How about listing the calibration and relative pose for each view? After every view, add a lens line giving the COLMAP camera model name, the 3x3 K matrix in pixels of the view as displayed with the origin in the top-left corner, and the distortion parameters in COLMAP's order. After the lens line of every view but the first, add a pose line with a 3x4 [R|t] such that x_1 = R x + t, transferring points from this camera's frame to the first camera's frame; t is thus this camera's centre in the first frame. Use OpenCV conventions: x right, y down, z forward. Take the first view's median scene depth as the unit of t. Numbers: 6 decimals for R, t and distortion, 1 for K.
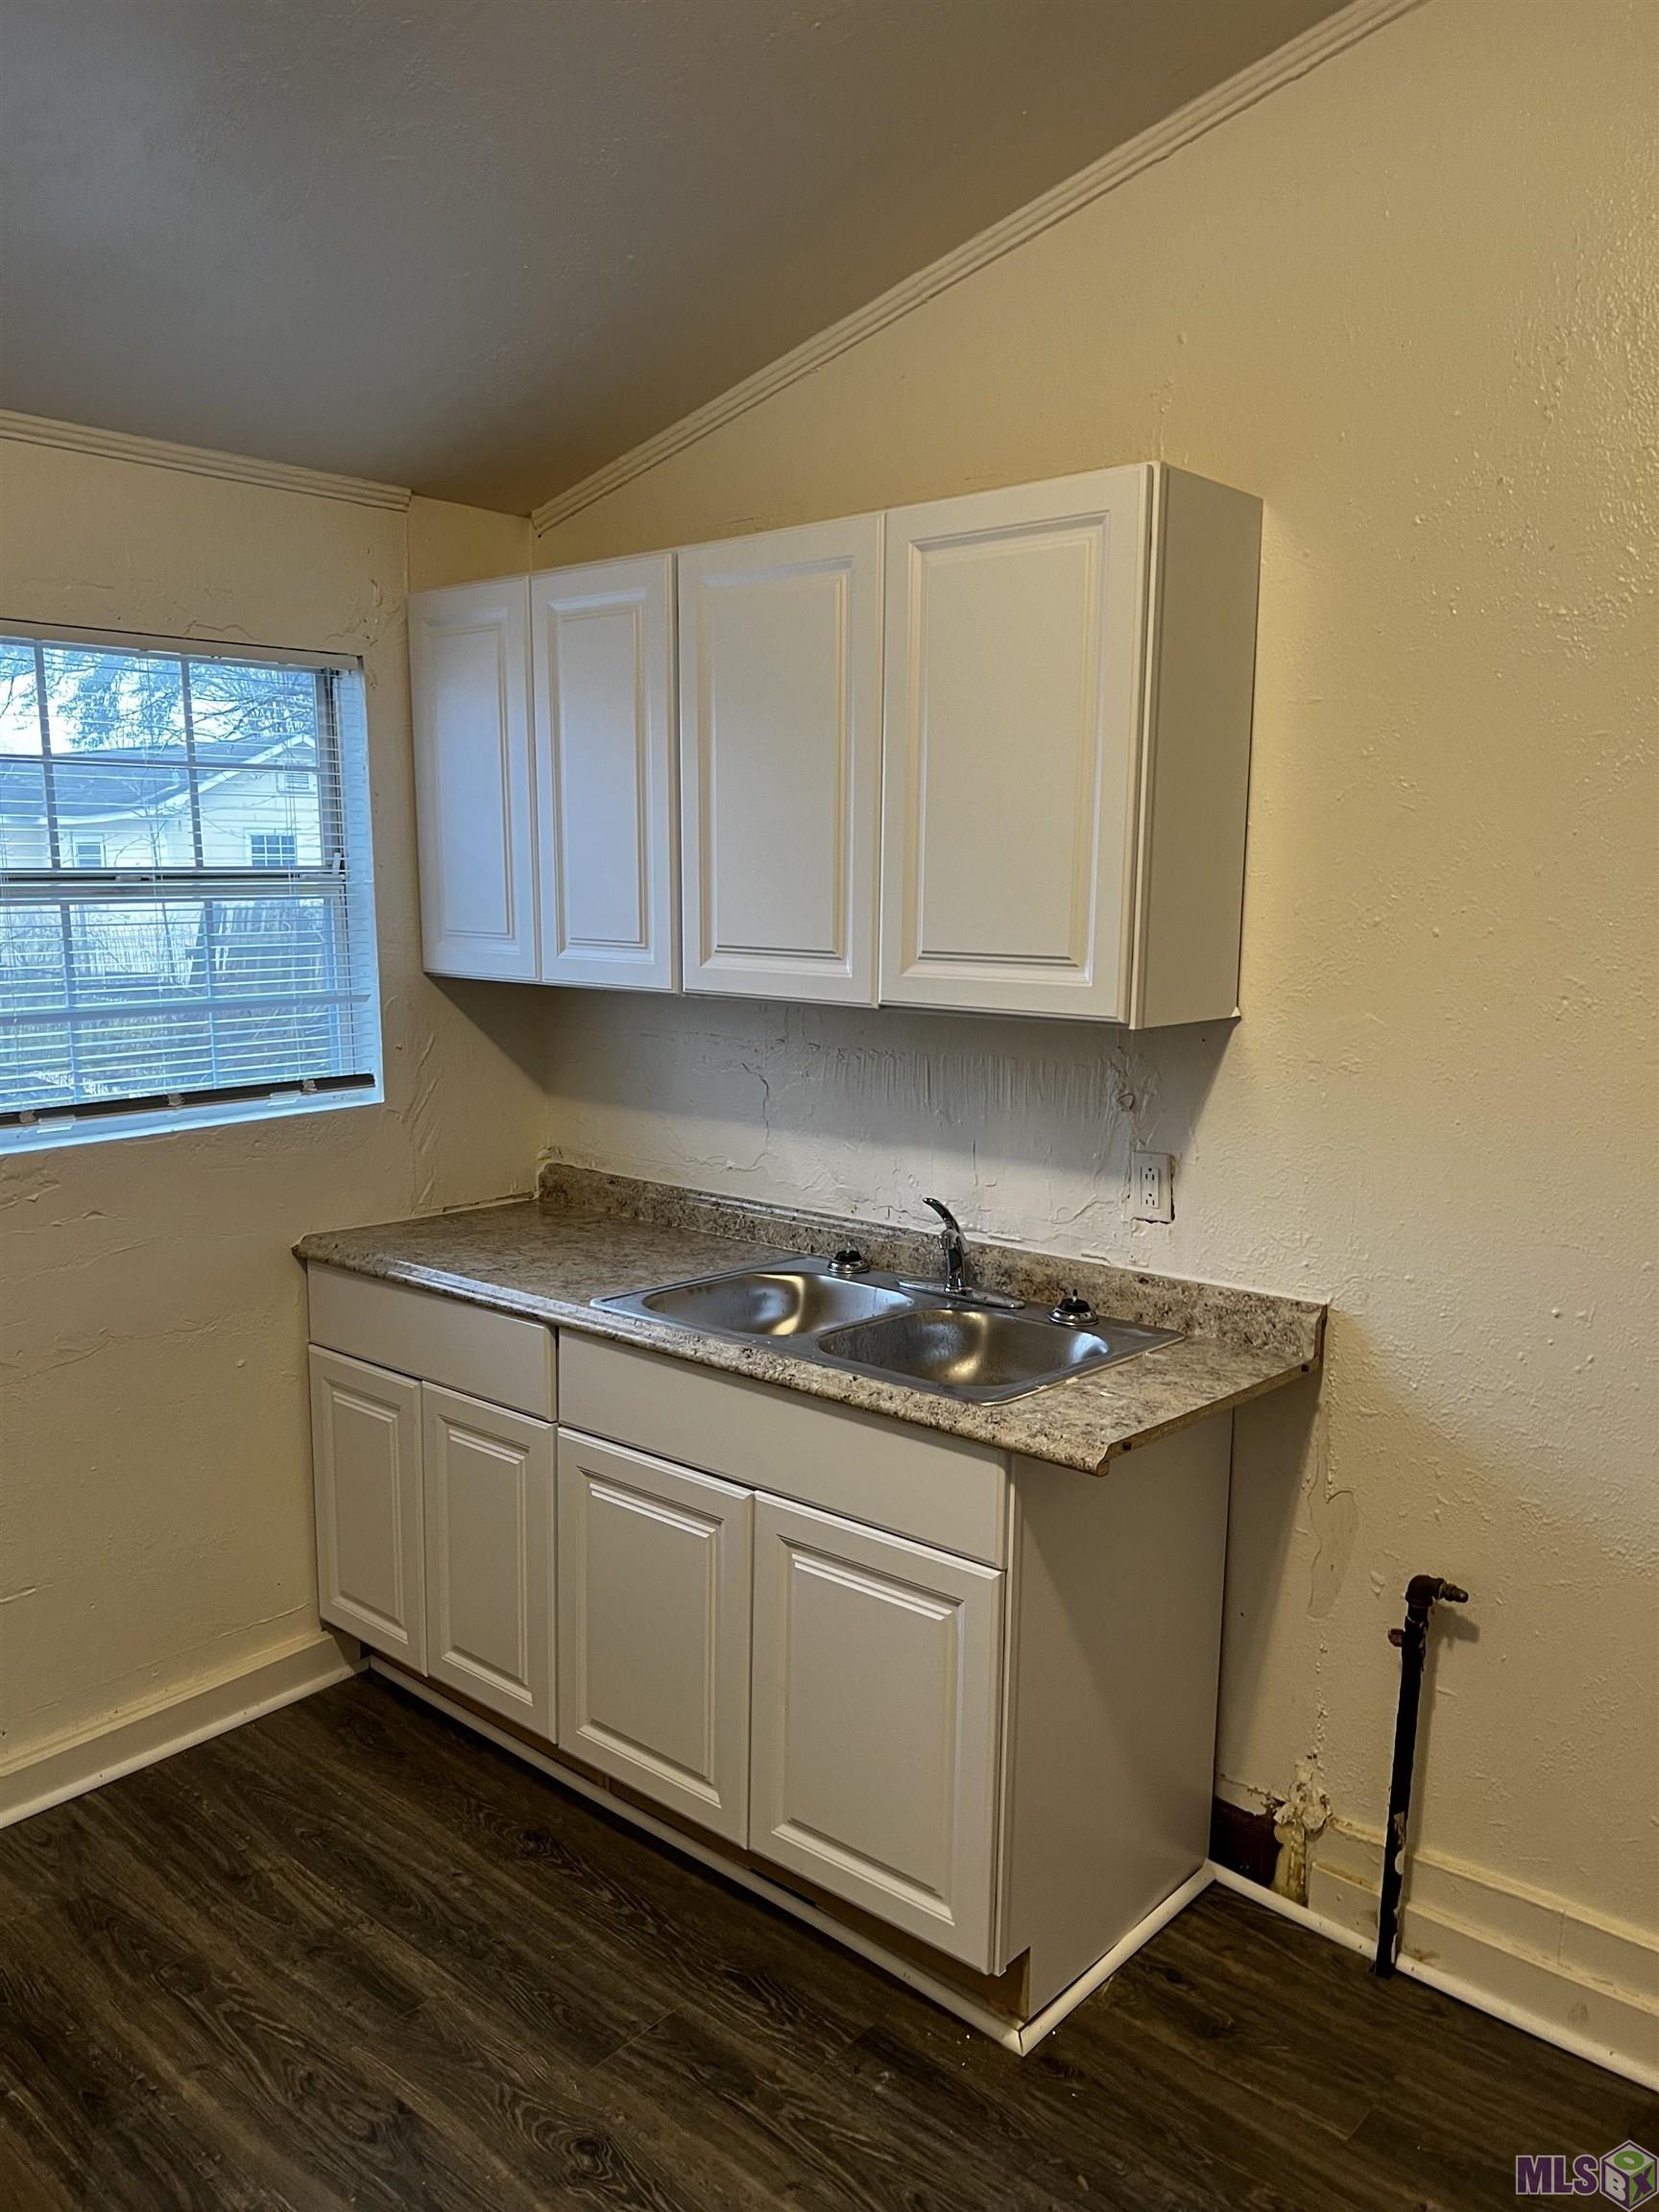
lens RADIAL K [[1656.6, 0, 830.4], [0, 1656.6, 1108.0], [0, 0, 1]] dist [-0.001649, -0.008989]
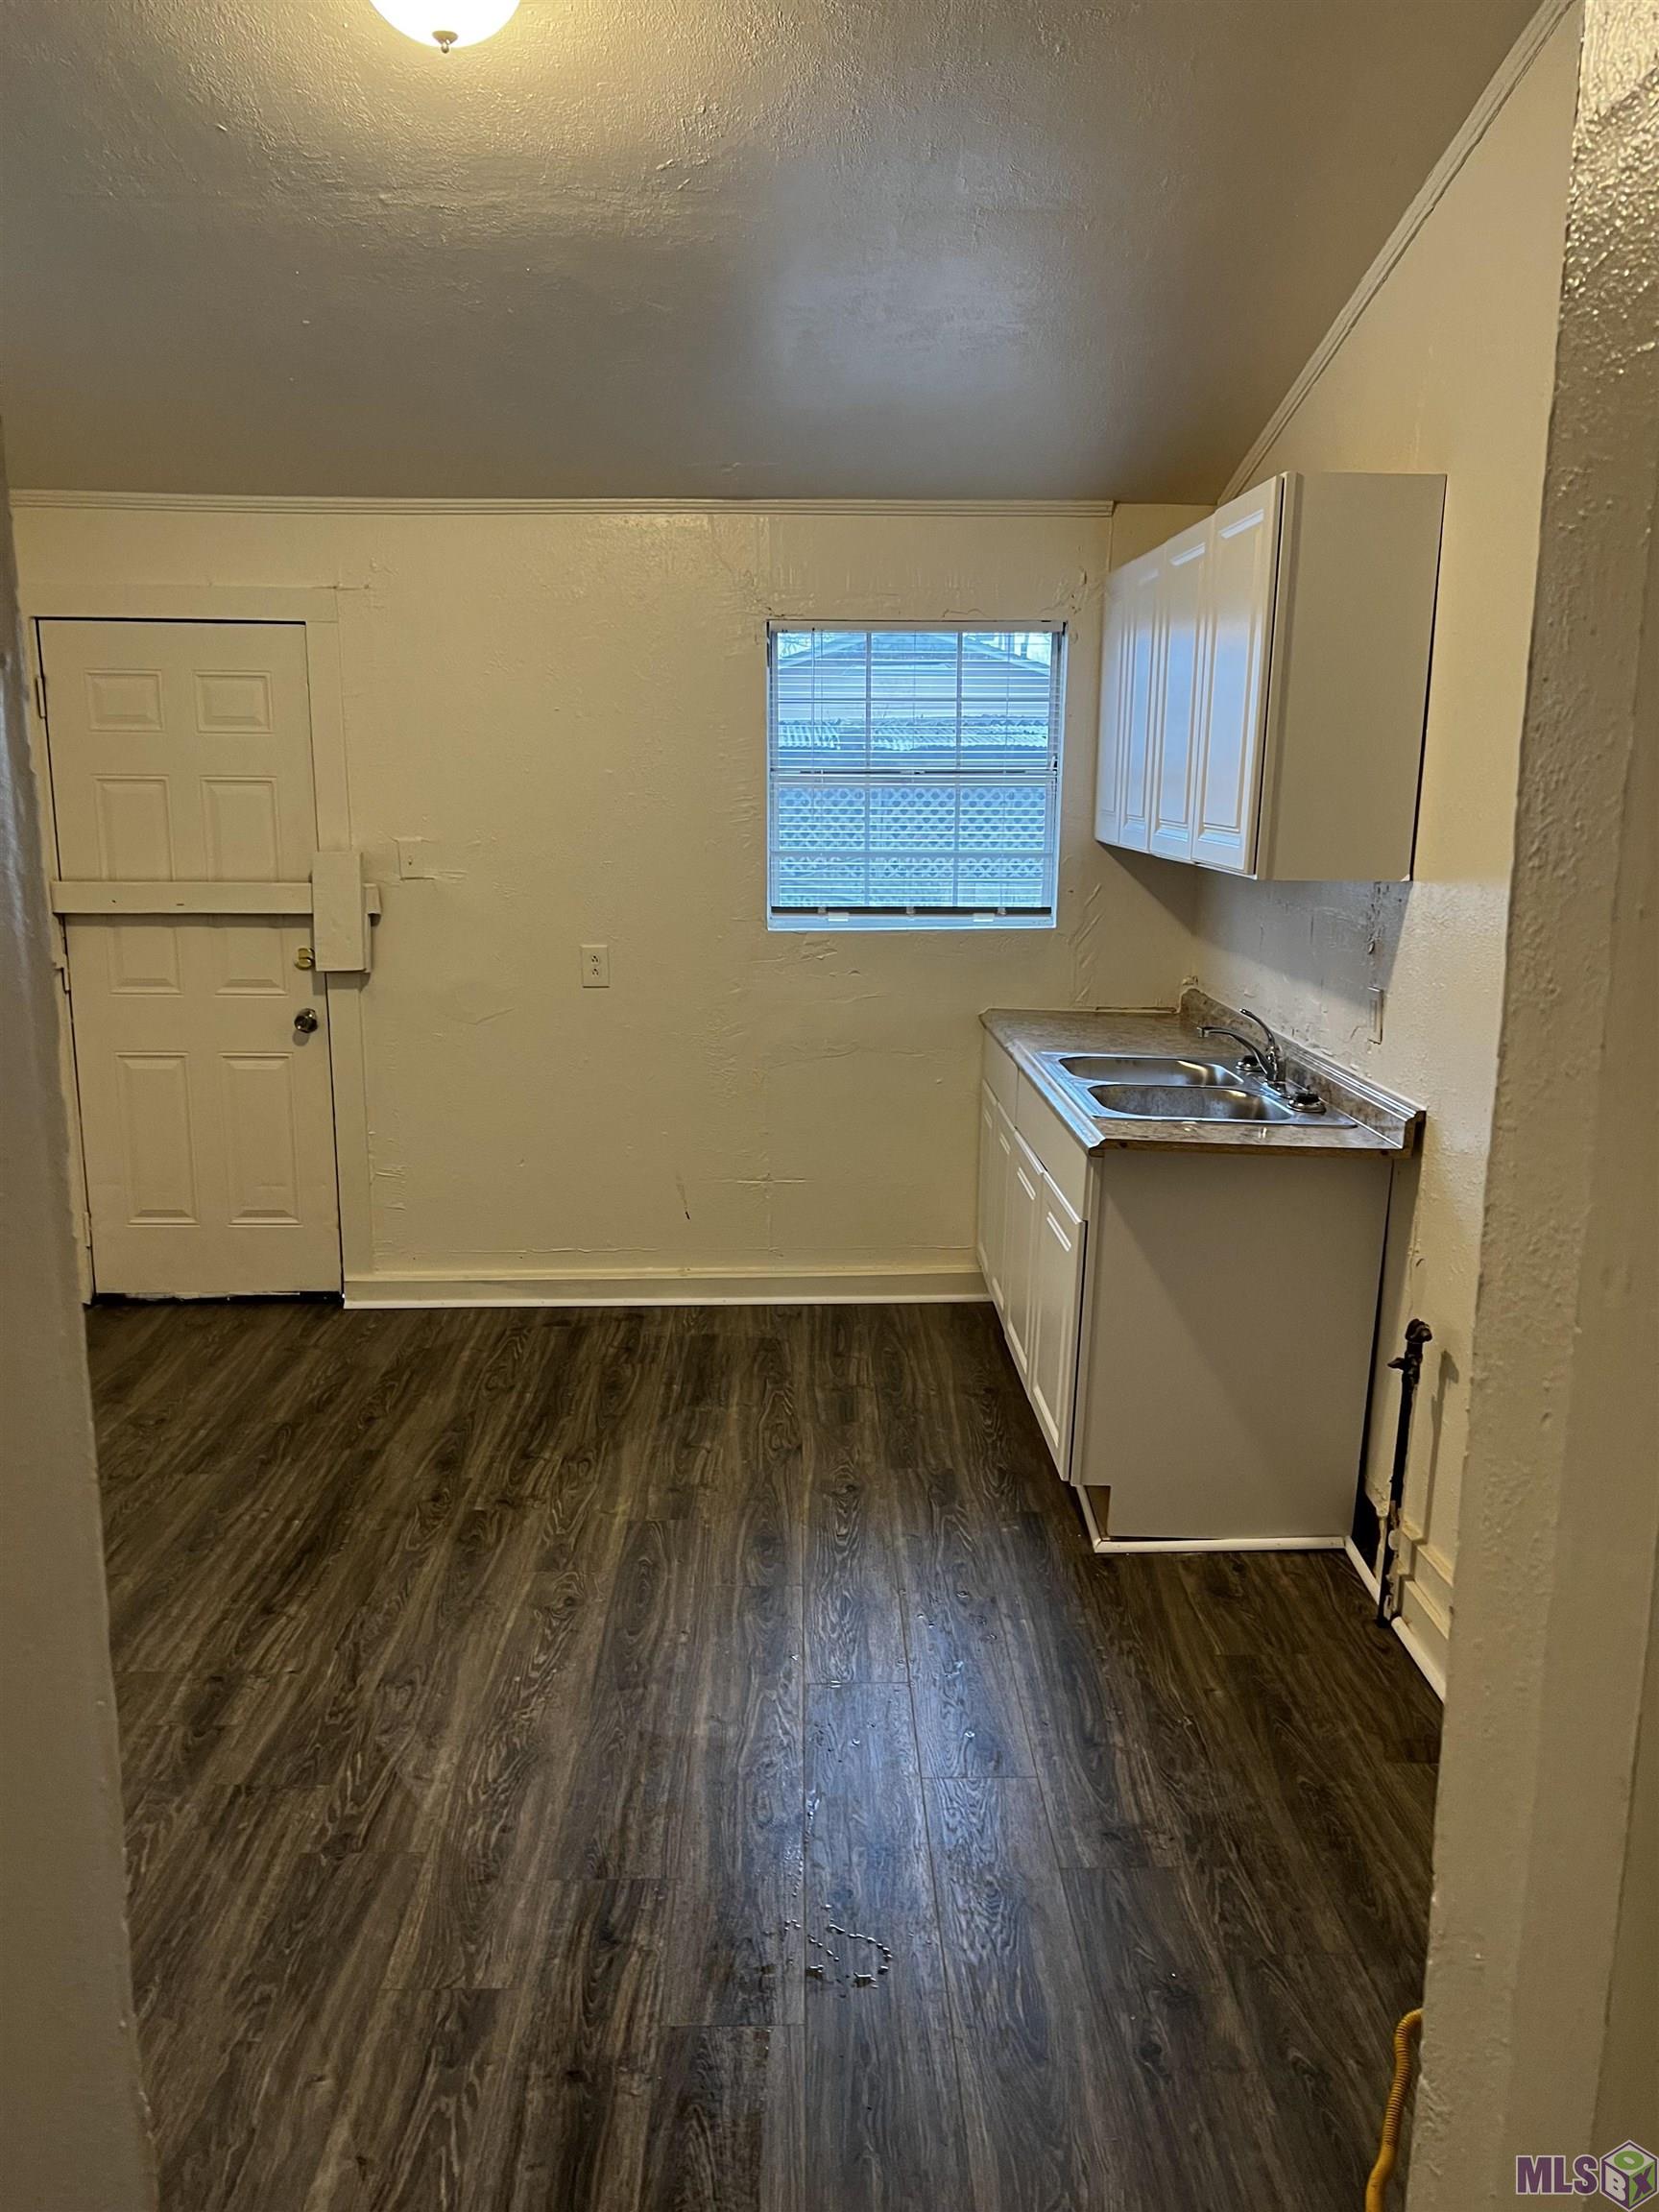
lens RADIAL K [[1656.6, 0, 822.8], [0, 1656.6, 1117.2], [0, 0, 1]] dist [-0.001649, -0.008989]
pose [[0.671082, 0.154749, -0.725053, 0.865473], [-0.110890, 0.987923, 0.108218, 0.033448], [0.733043, 0.007778, 0.680138, -0.198854]]
